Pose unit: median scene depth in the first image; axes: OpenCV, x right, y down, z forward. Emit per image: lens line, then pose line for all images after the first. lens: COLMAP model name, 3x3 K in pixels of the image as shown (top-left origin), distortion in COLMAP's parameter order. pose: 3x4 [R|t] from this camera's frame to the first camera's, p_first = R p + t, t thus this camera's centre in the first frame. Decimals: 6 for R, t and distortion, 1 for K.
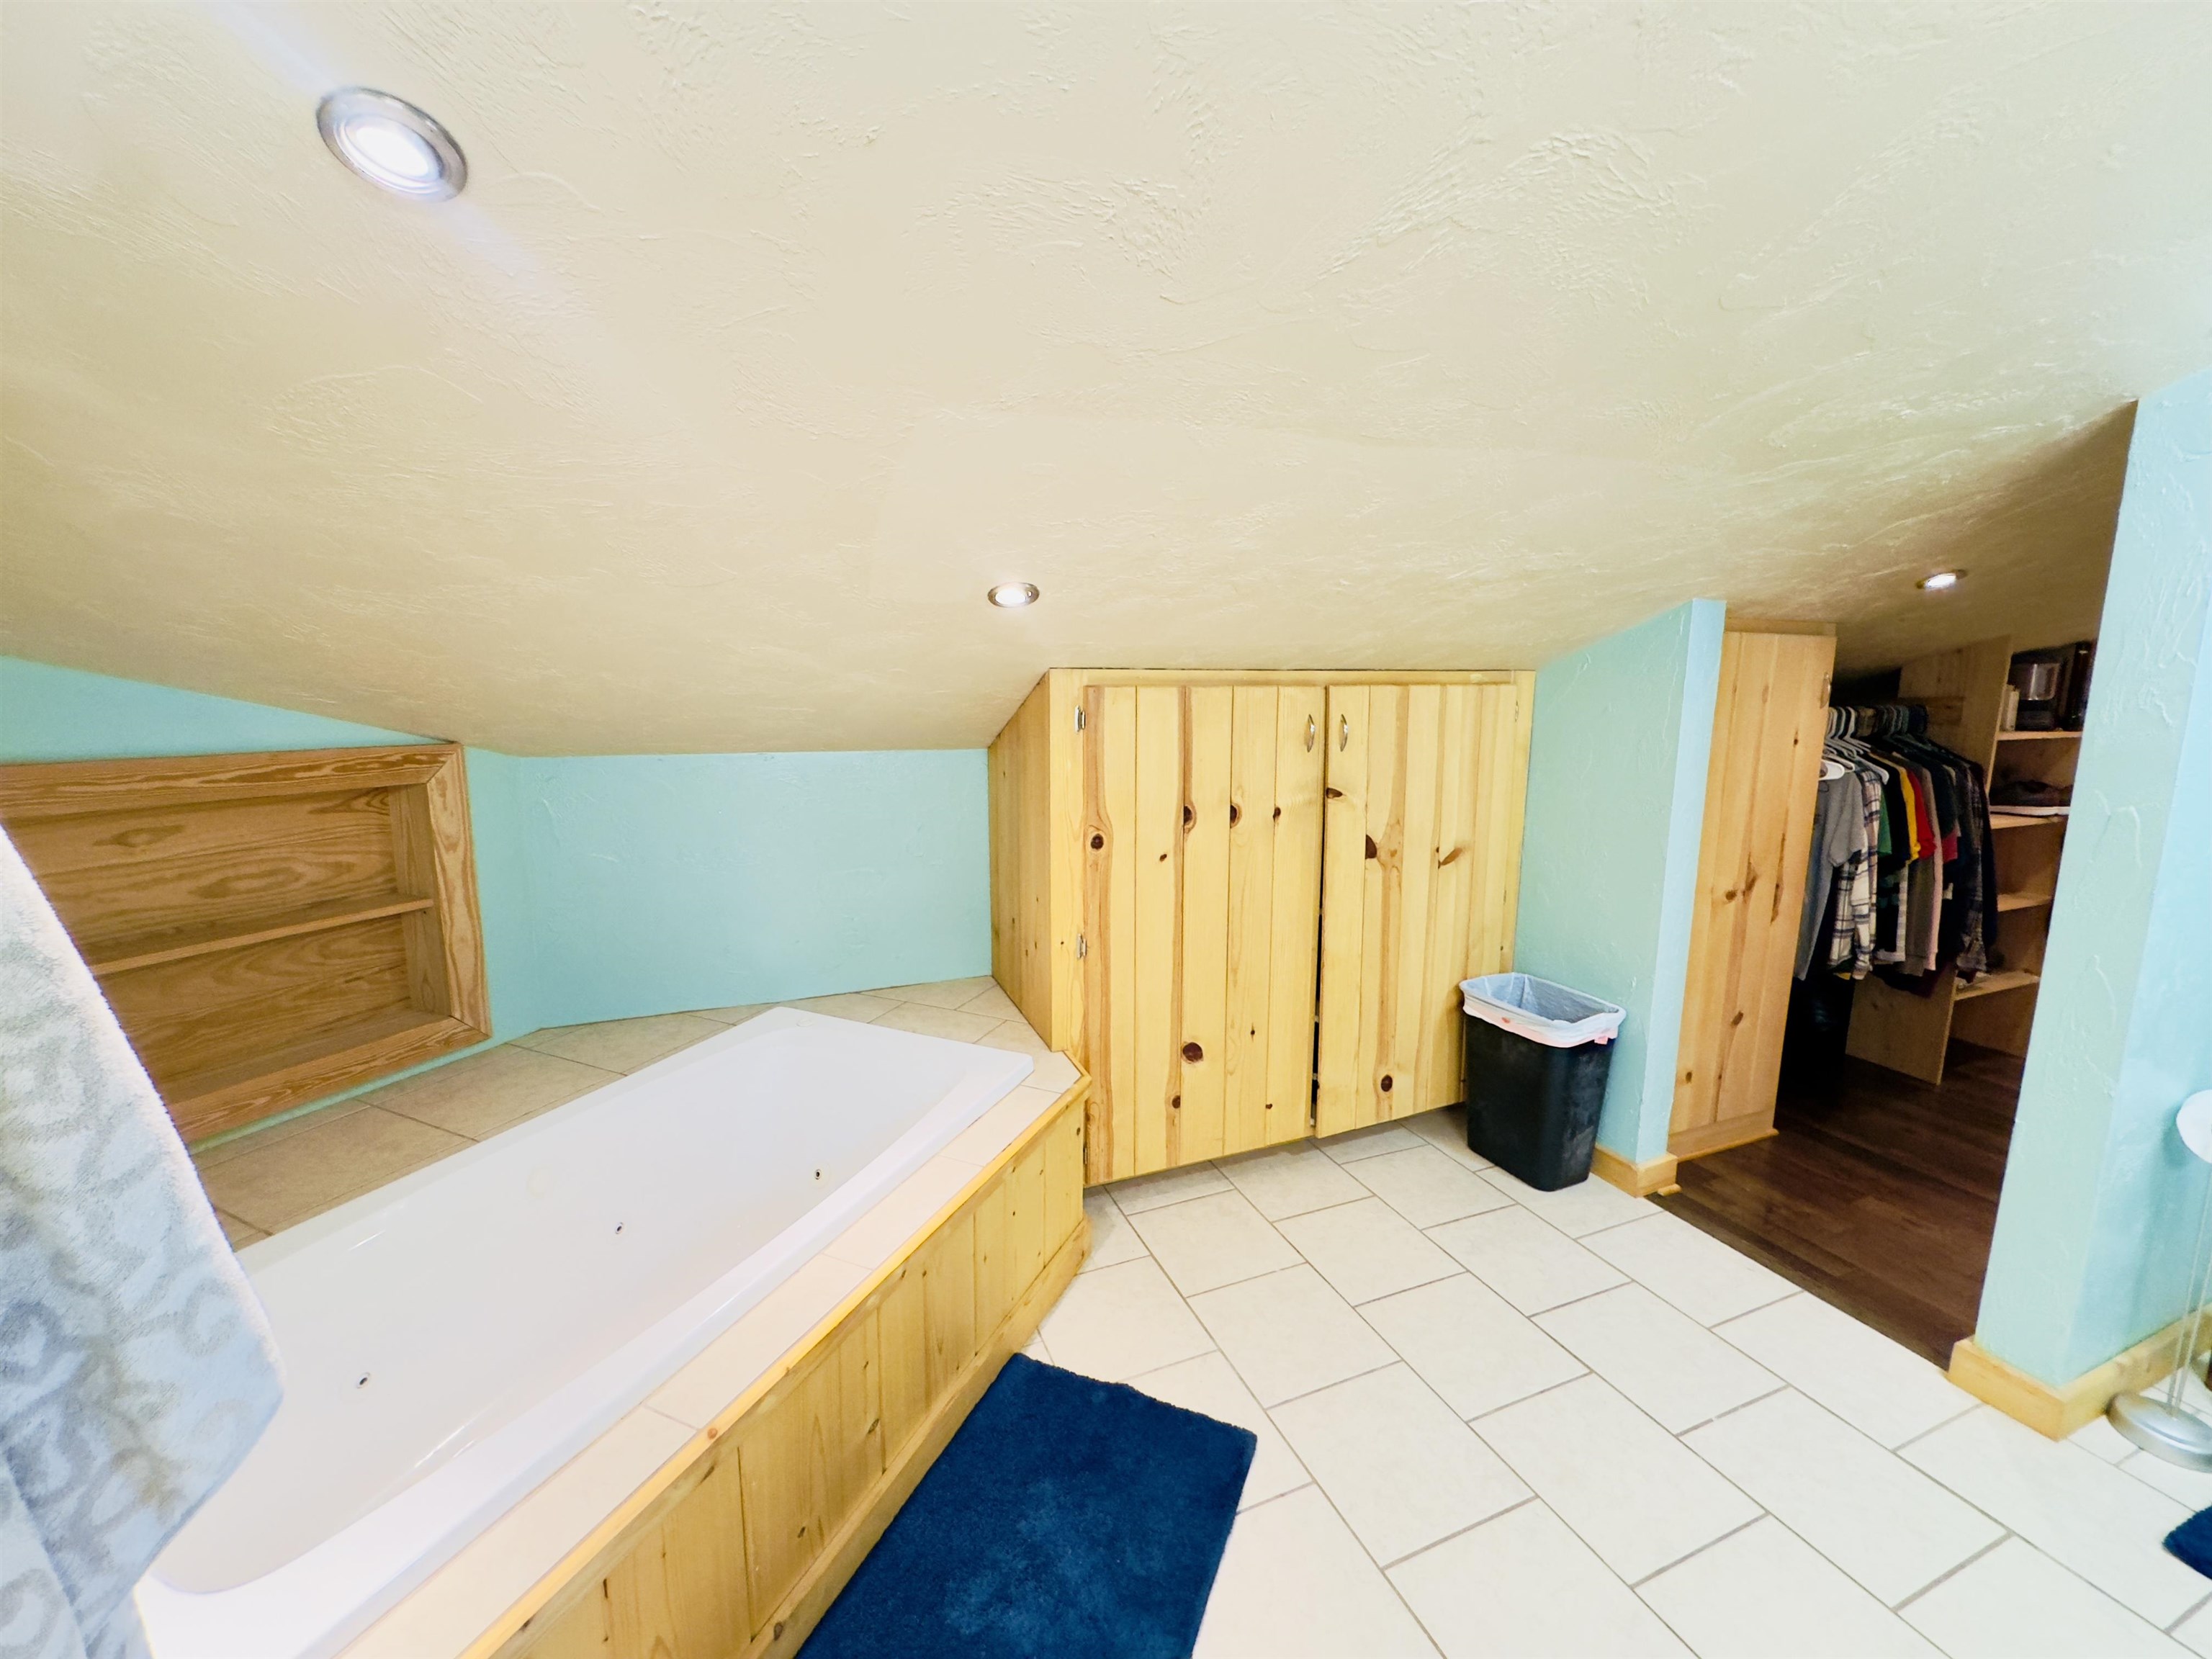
lens RADIAL K [[887.1, 0, 1097.9], [0, 887.1, 825.6], [0, 0, 1]] dist [-0.004080, 0.000828]
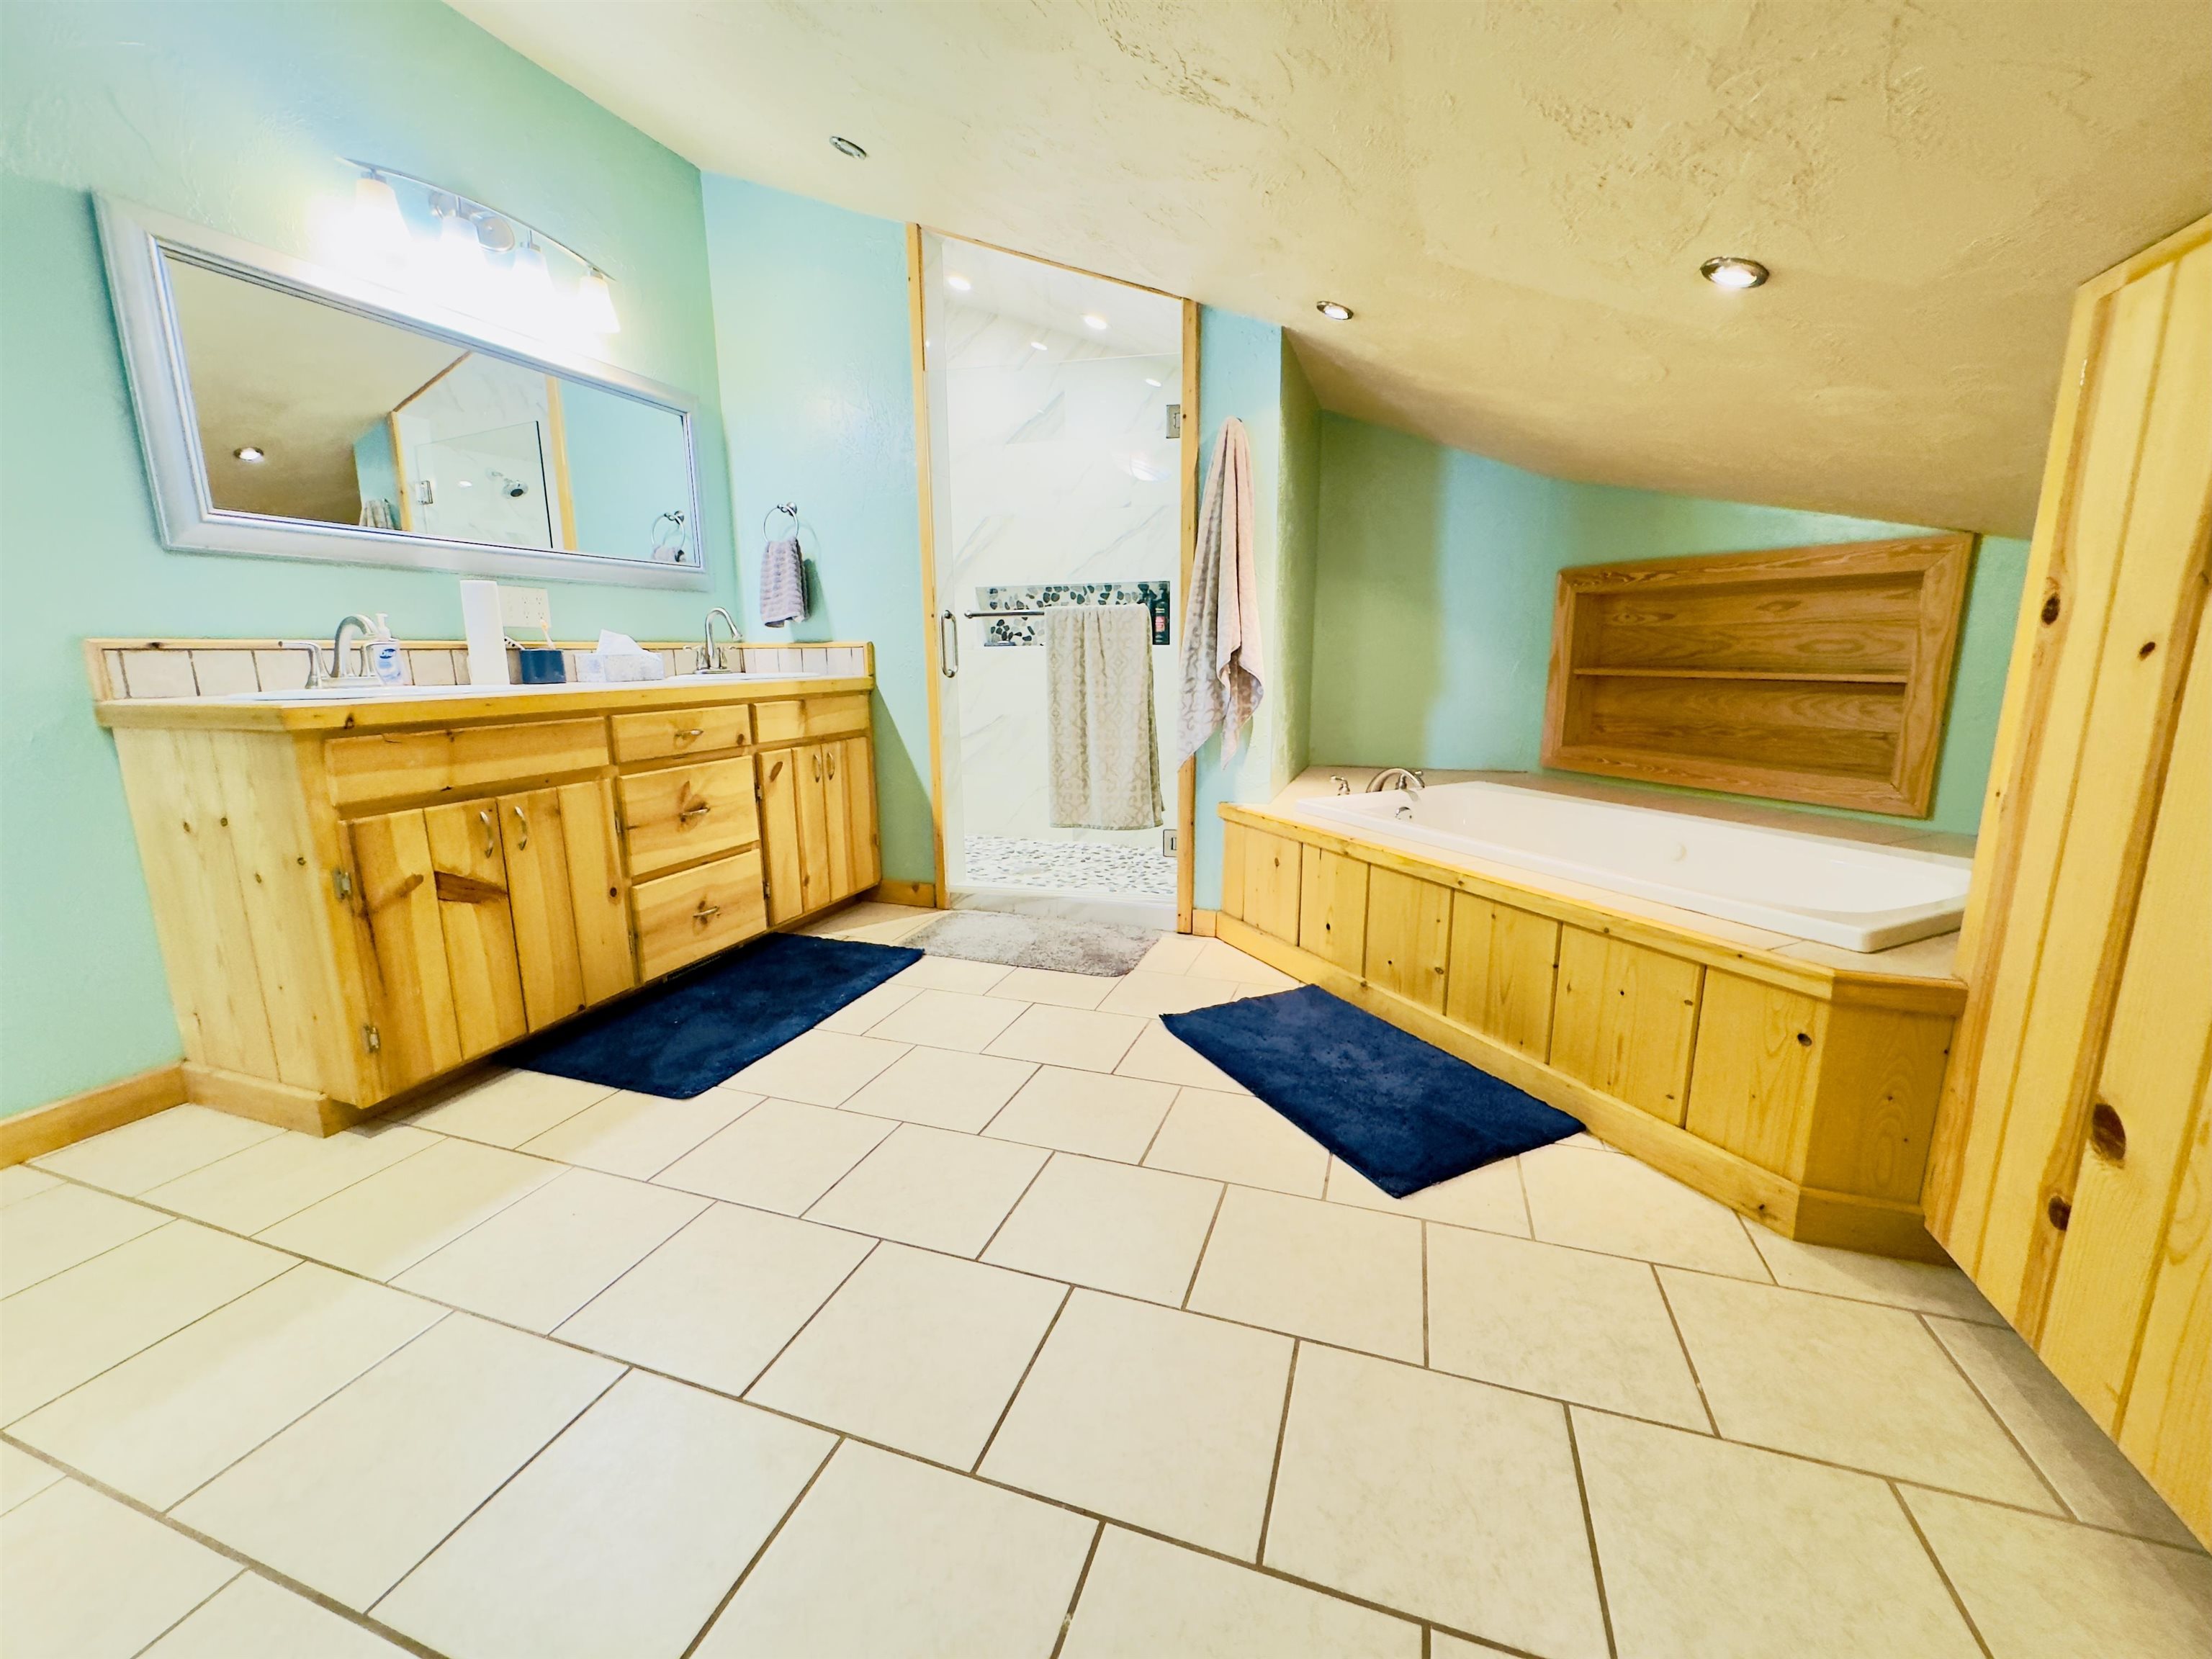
lens RADIAL K [[887.1, 0, 1105.7], [0, 887.1, 829.6], [0, 0, 1]] dist [-0.004080, 0.000828]
pose [[-0.657709, 0.148510, -0.738487, 0.855150], [-0.112704, 0.949936, 0.291409, 0.057905], [0.744793, 0.274893, -0.608044, 1.030486]]
